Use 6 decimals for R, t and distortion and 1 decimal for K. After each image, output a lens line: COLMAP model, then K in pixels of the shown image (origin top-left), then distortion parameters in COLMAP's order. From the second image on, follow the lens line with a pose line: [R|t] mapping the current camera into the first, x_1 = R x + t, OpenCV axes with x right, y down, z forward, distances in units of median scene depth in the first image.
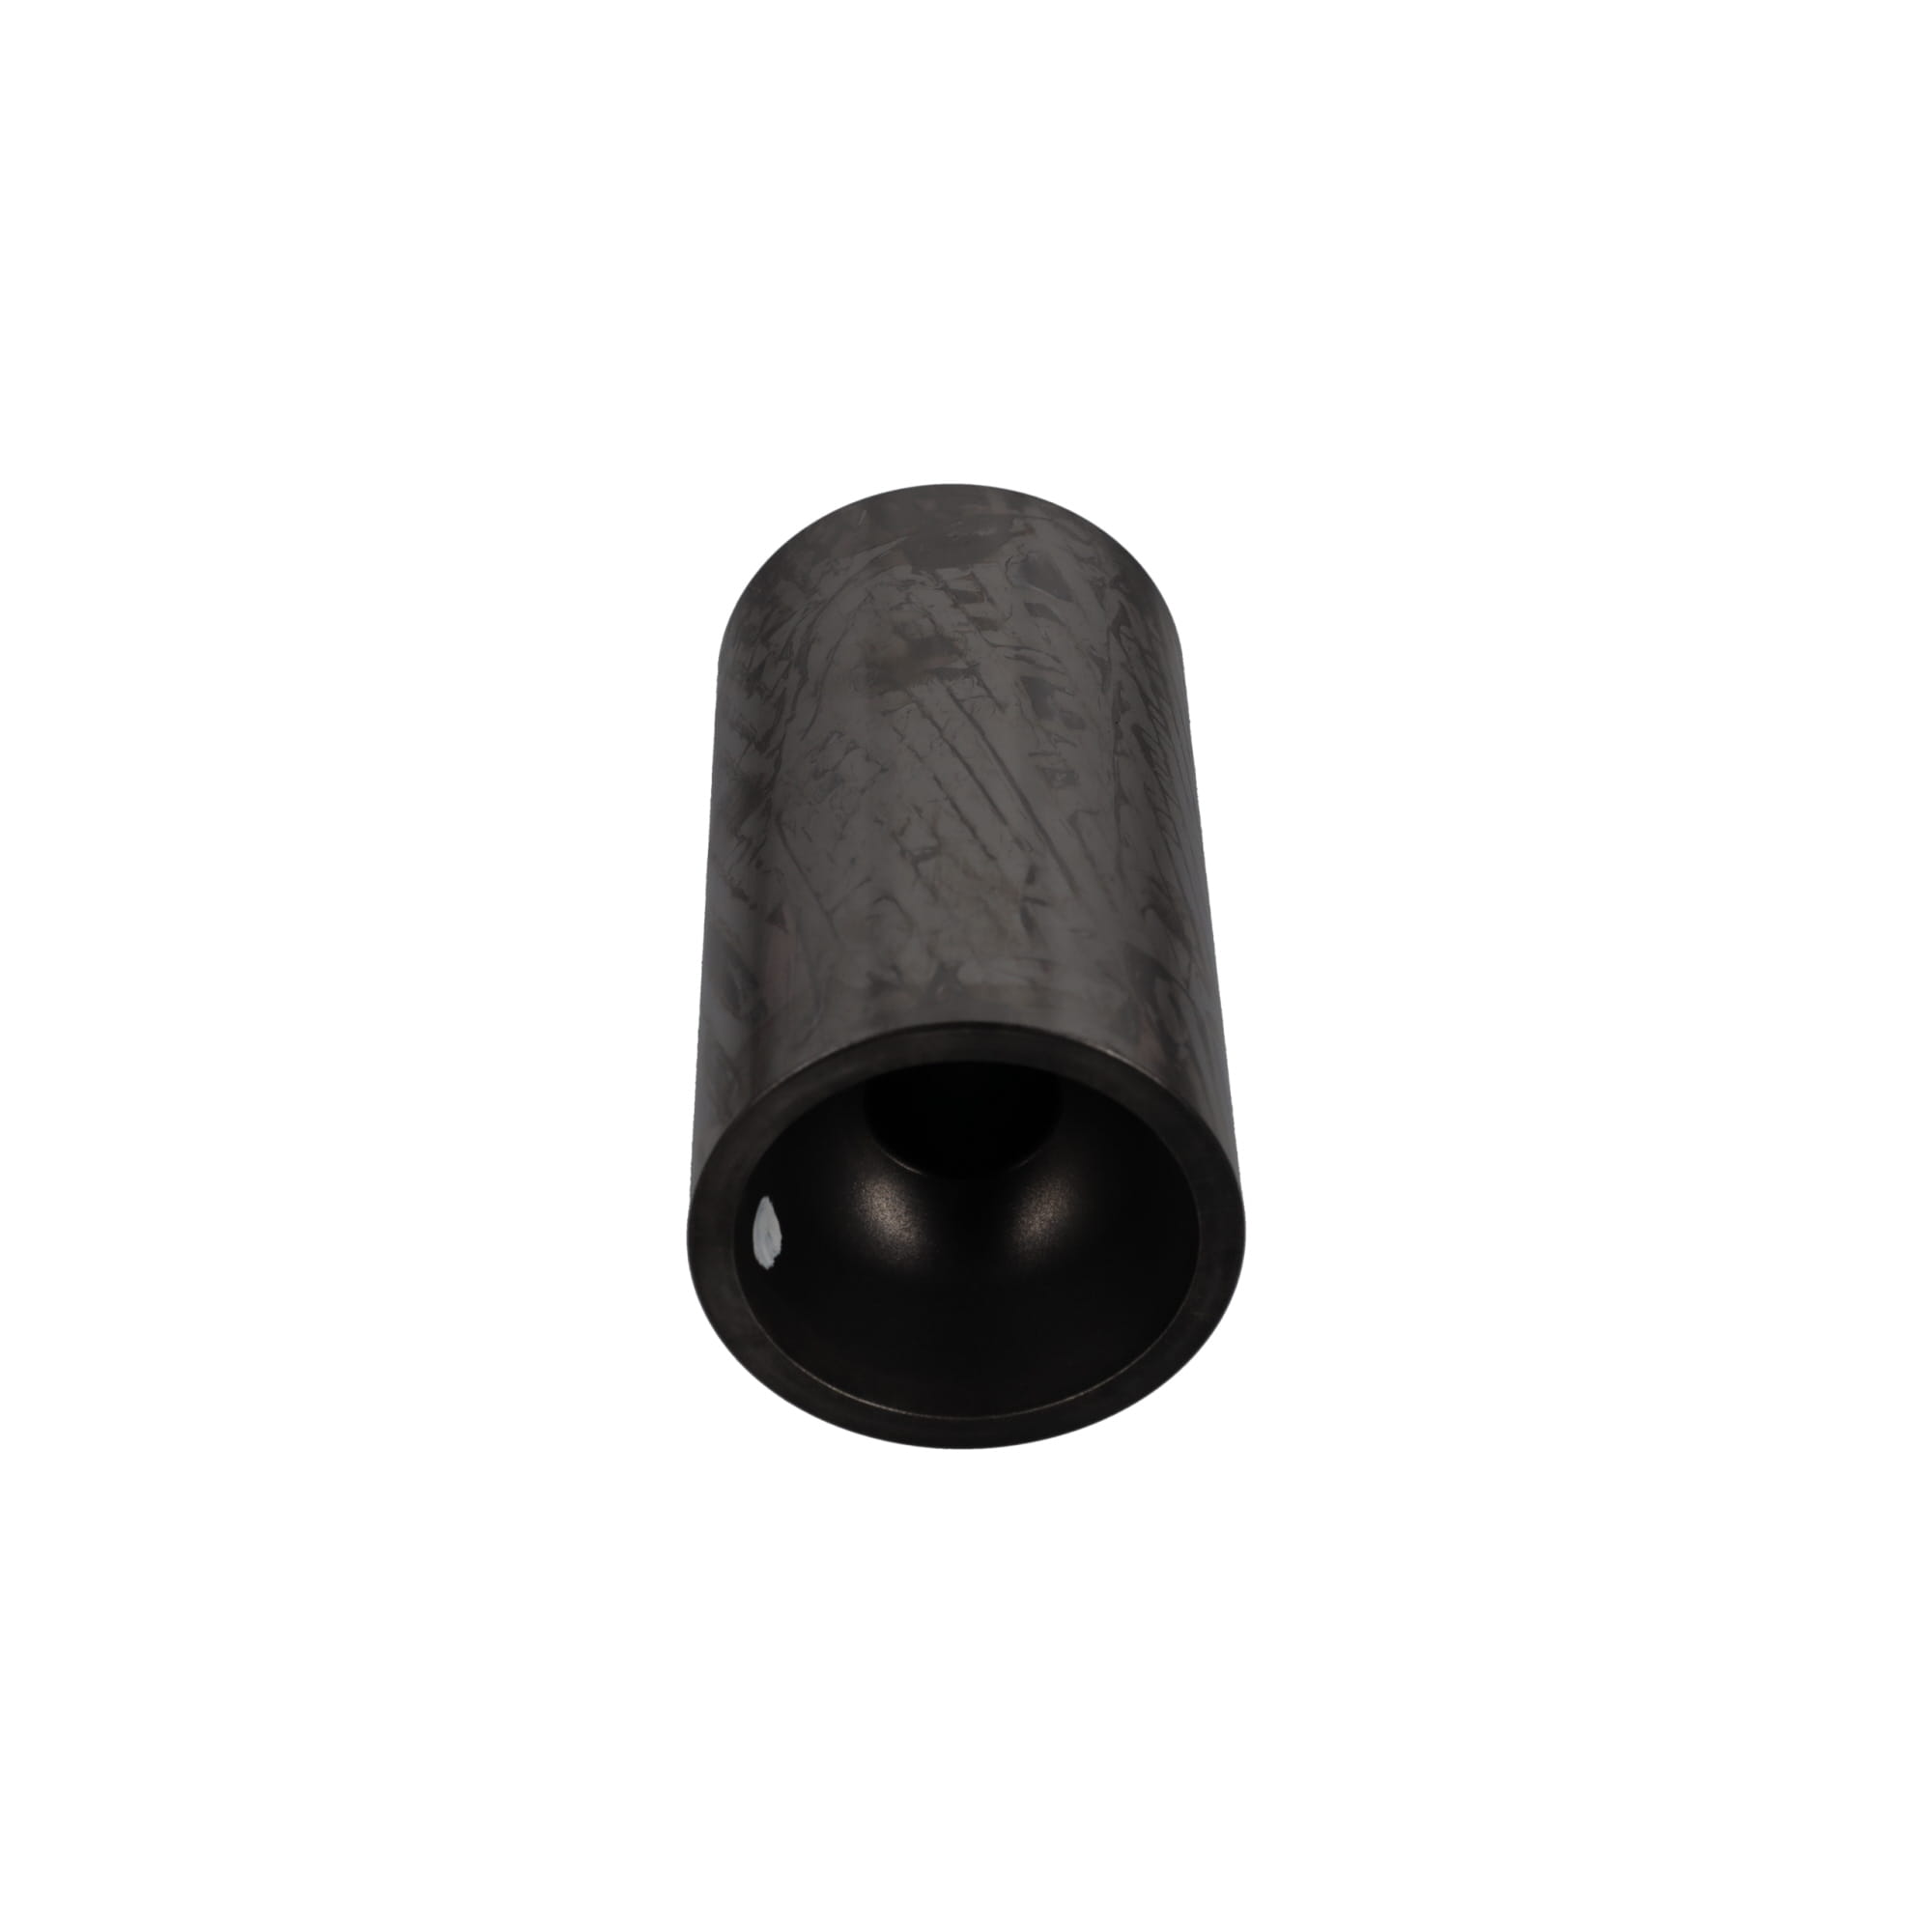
lens RADIAL K [[4239.7, 0, 966.0], [0, 4239.7, 966.0], [0, 0, 1]] dist [-0.023882, -0.041509]
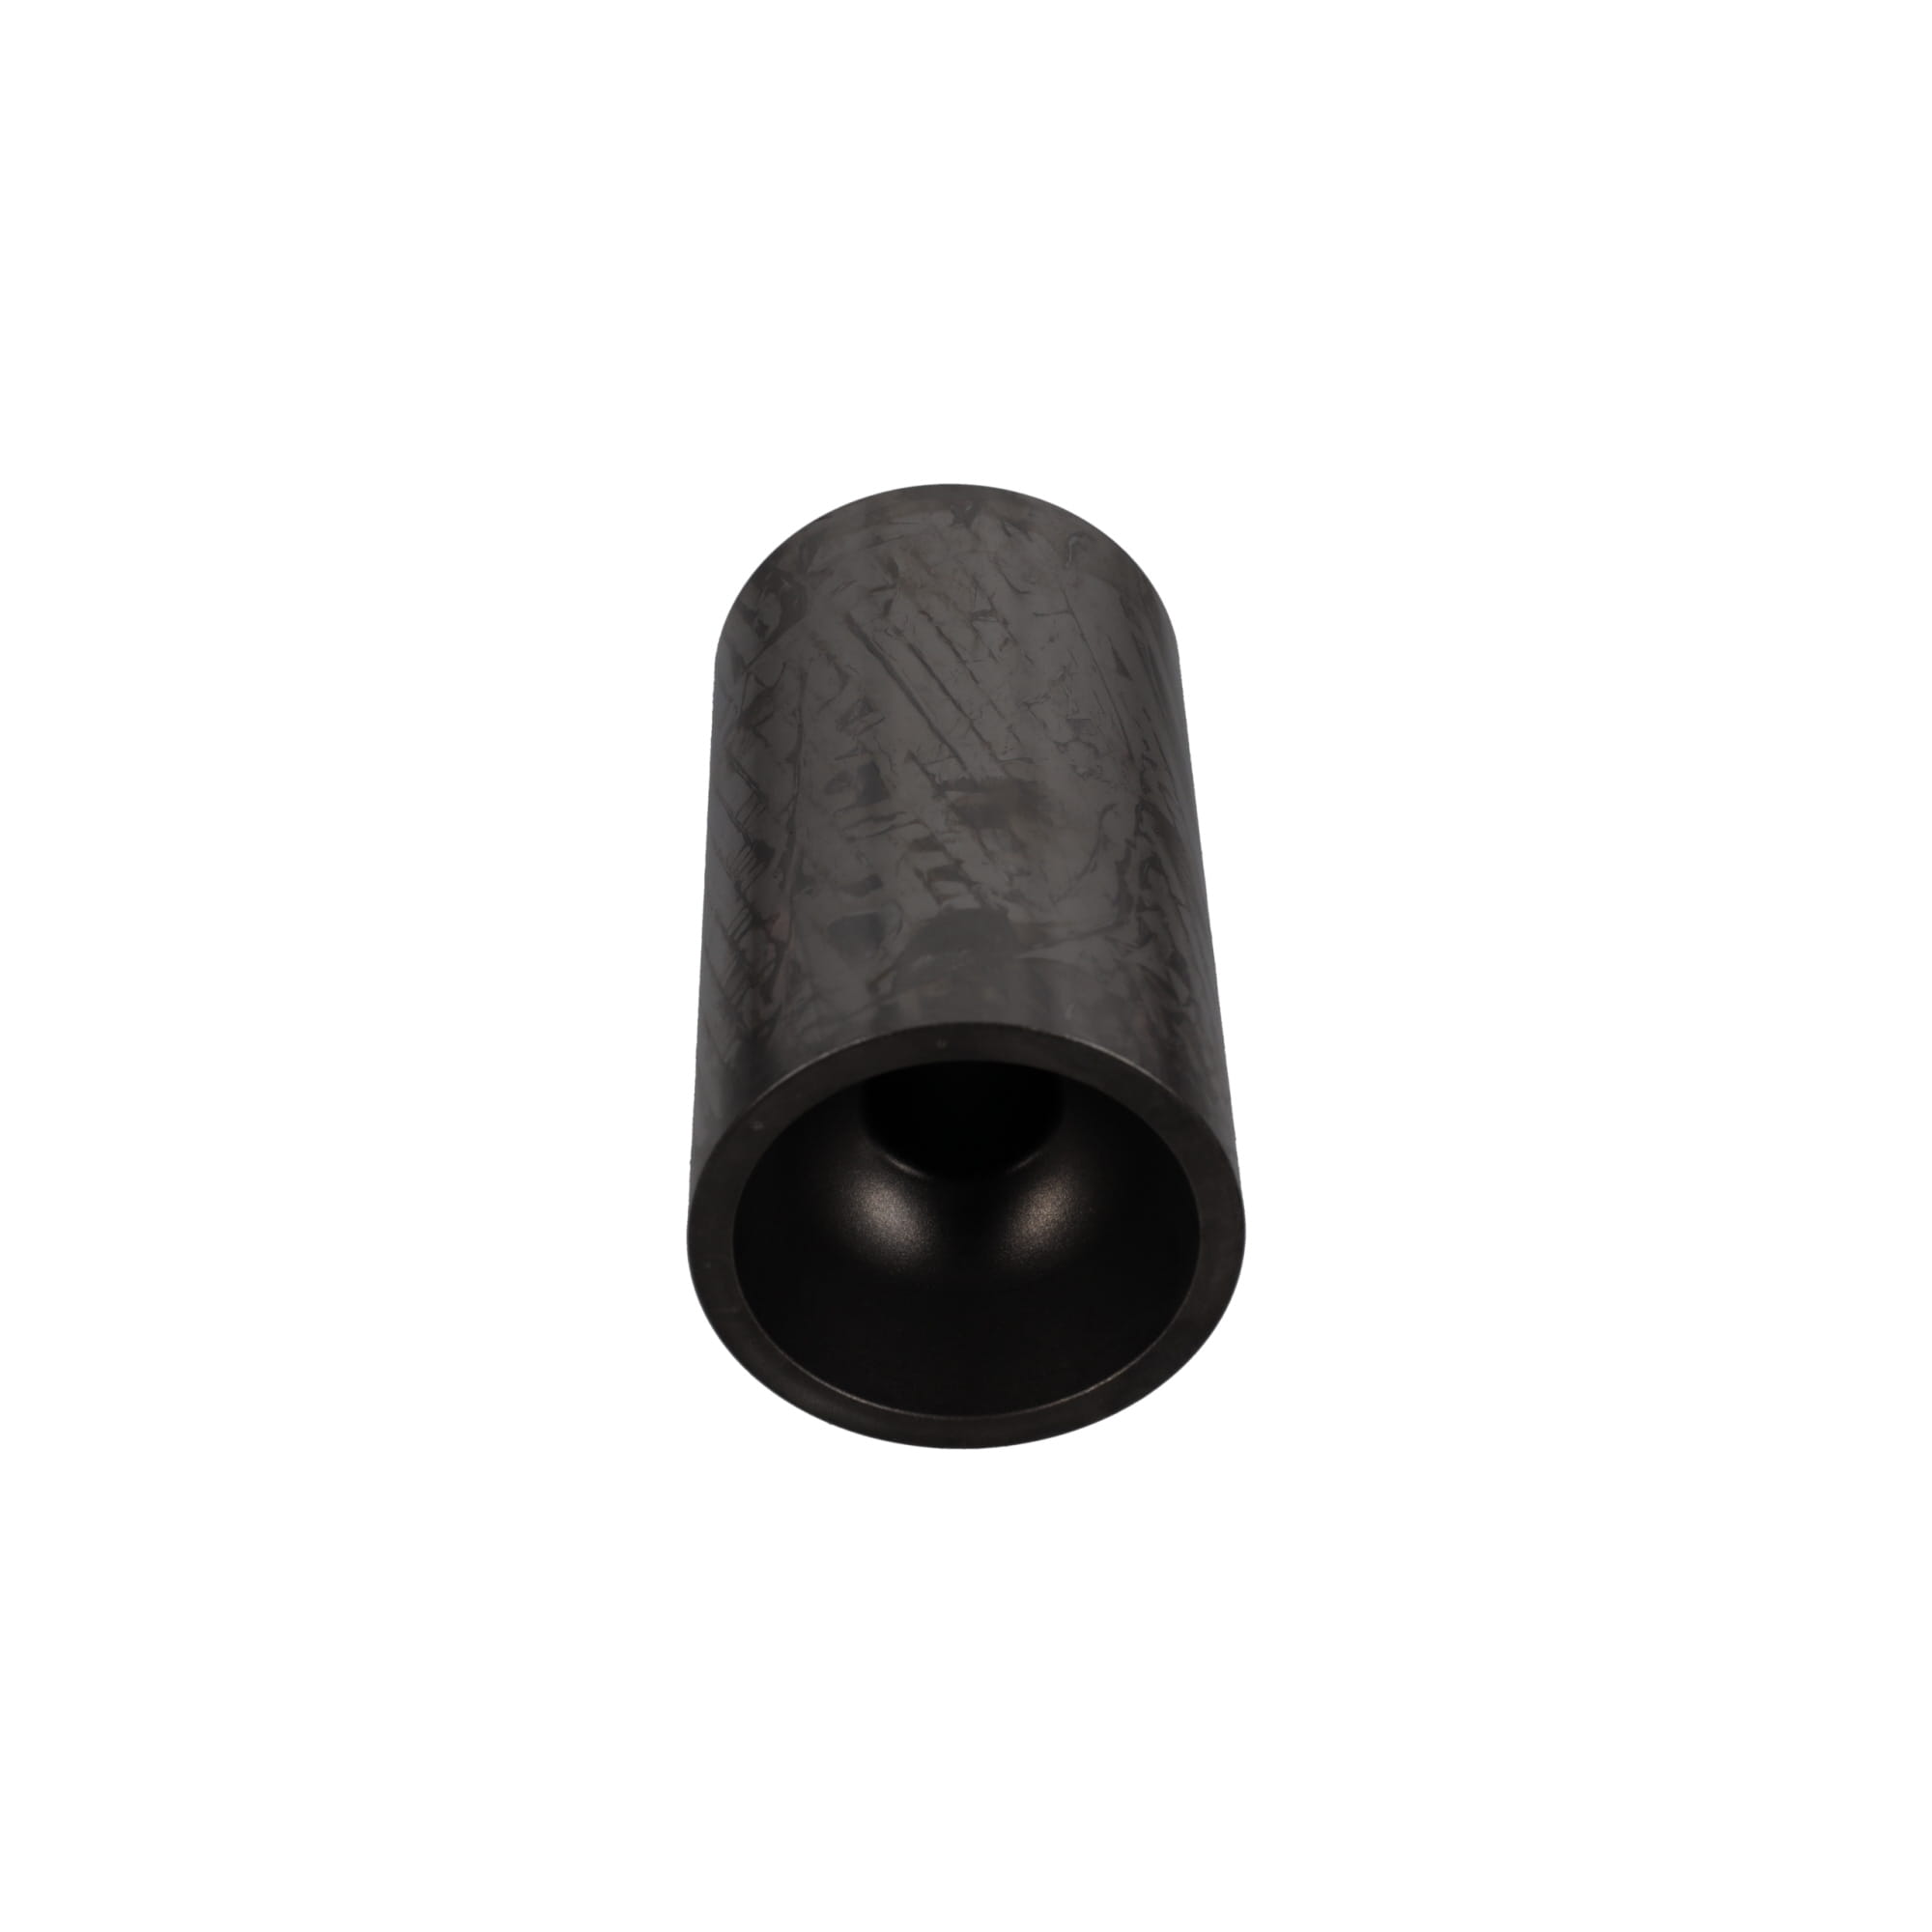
lens RADIAL K [[4239.7, 0, 966.0], [0, 4239.7, 966.0], [0, 0, 1]] dist [-0.023882, -0.041509]
pose [[-0.999979, 0.006533, -0.000294, -0.003848], [0.001674, 0.299166, 0.954200, -0.985292], [0.006321, 0.954179, -0.299171, 1.342144]]
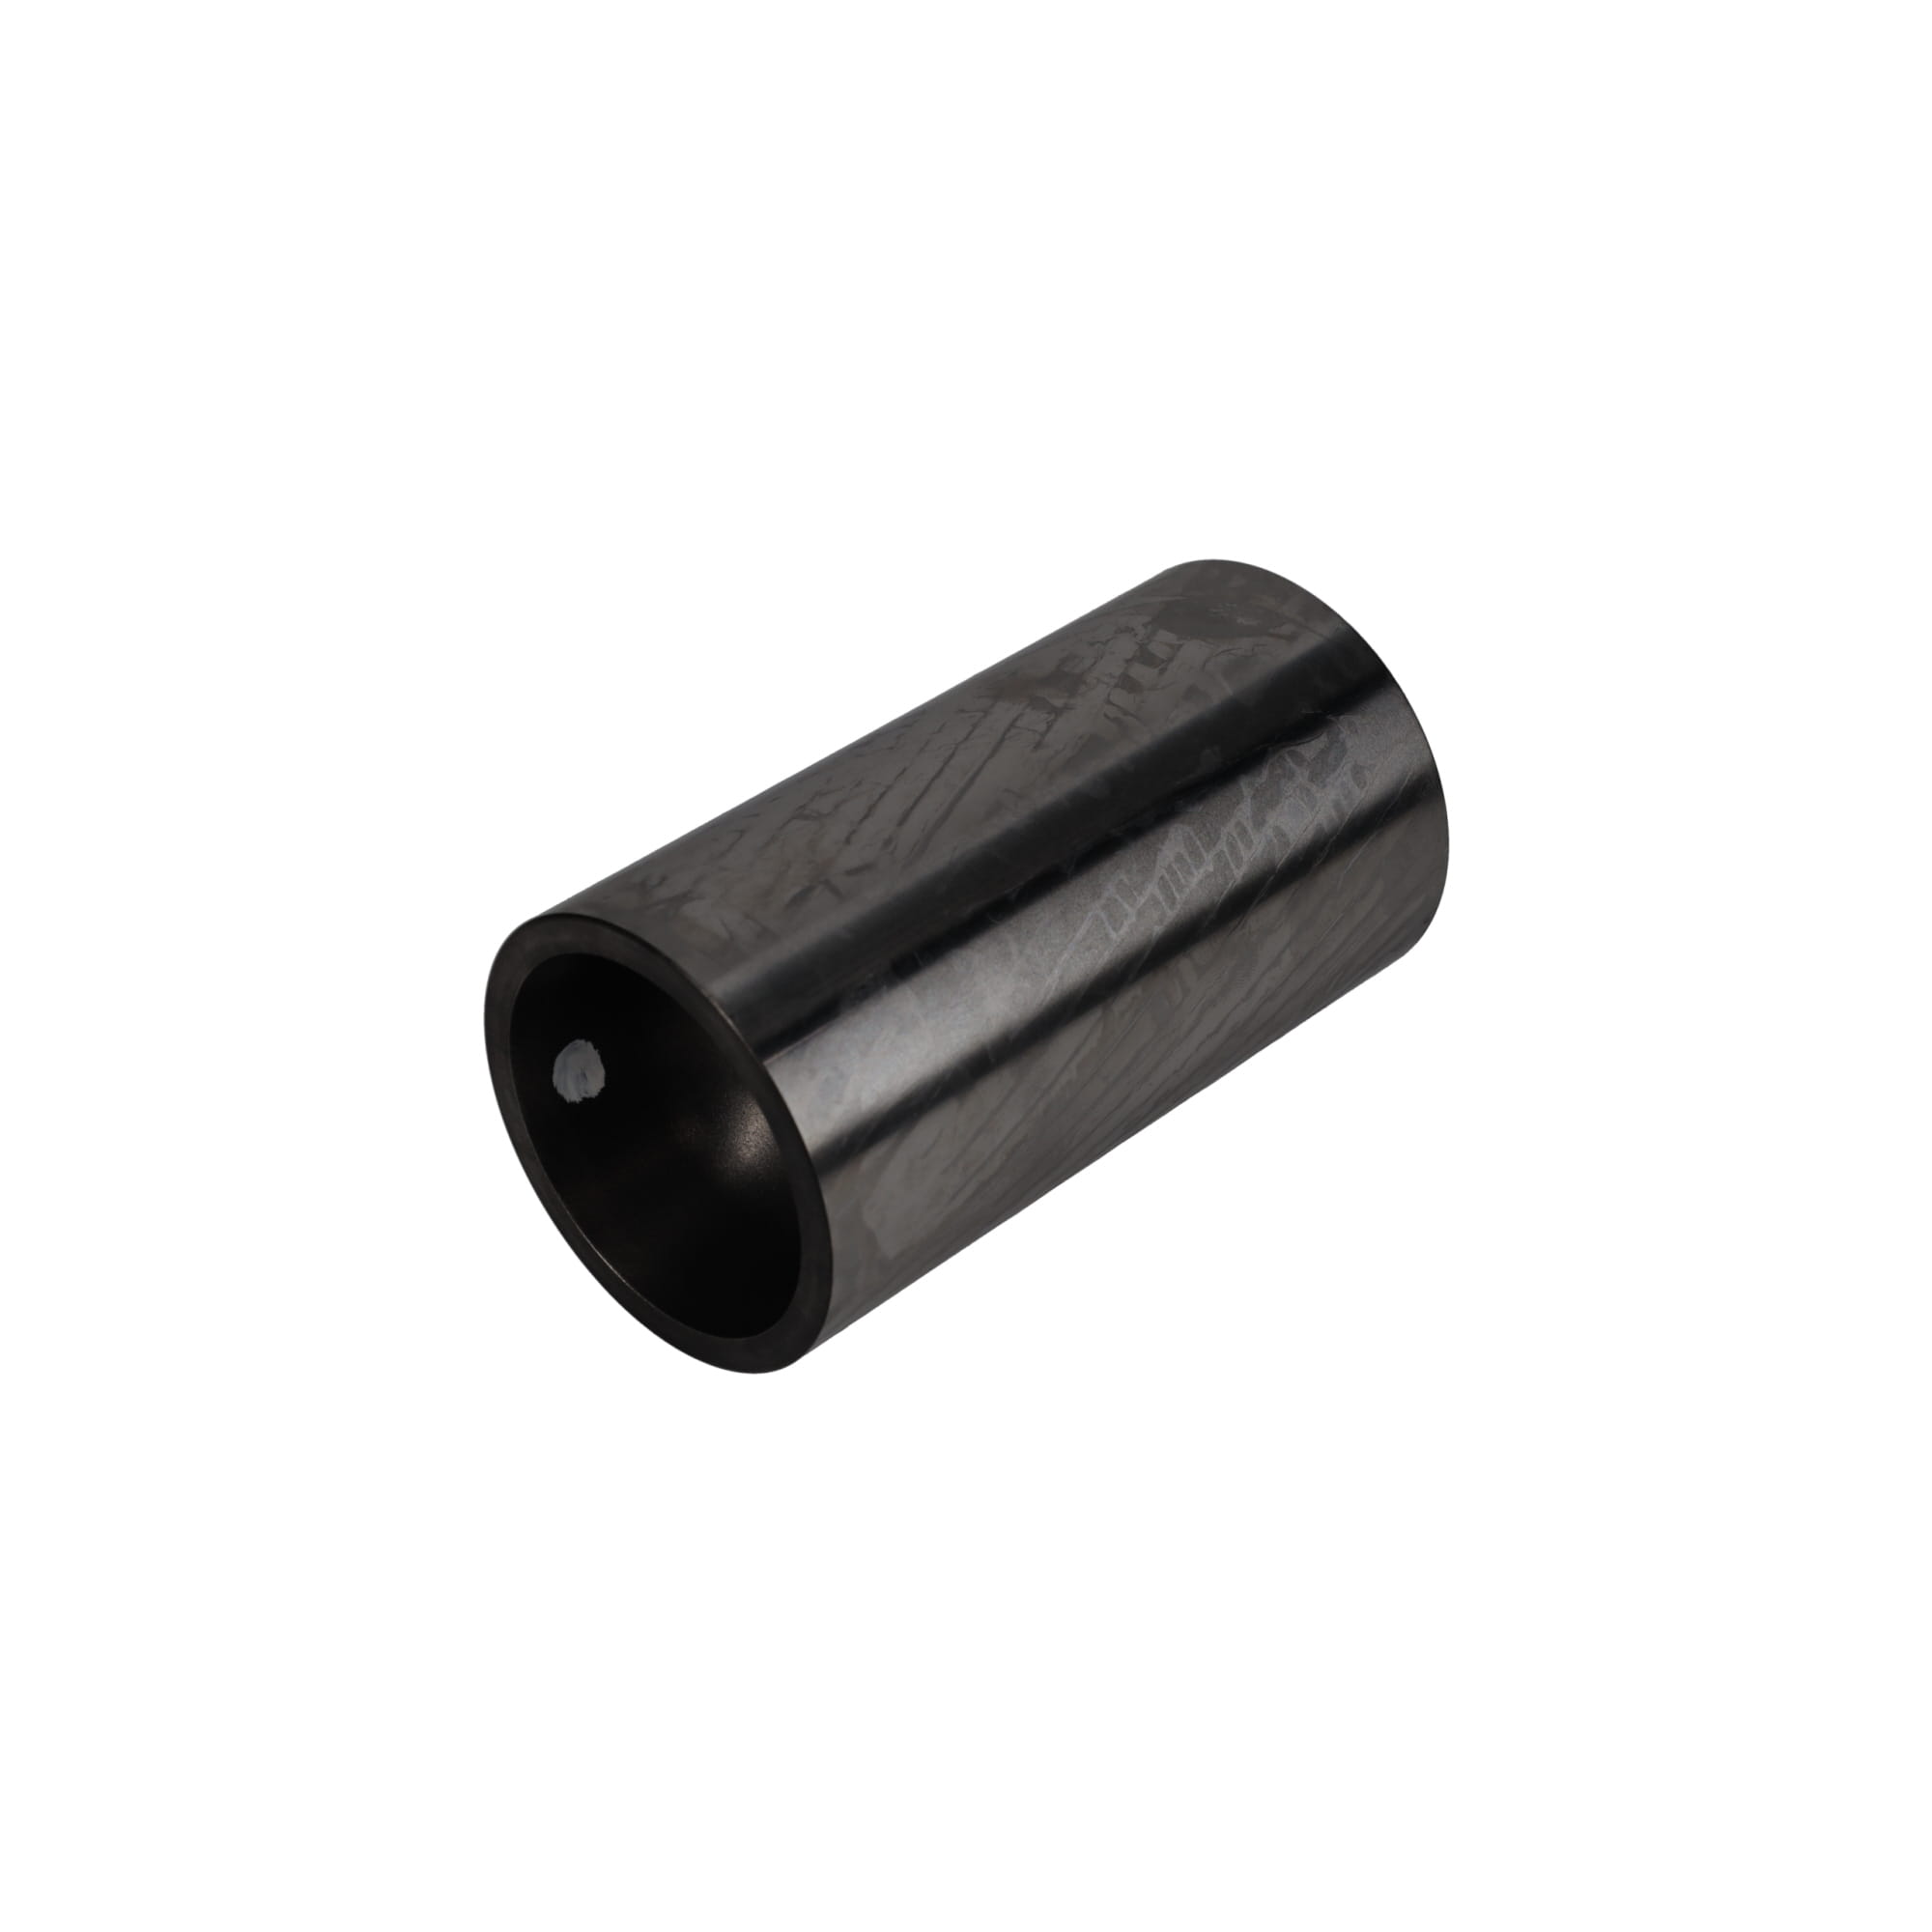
lens RADIAL K [[4239.7, 0, 966.0], [0, 4239.7, 966.0], [0, 0, 1]] dist [-0.023882, -0.041509]
pose [[0.708195, 0.406142, -0.577502, 0.623355], [-0.413282, 0.901661, 0.127304, -0.138335], [0.572414, 0.148515, 0.806403, 0.153469]]
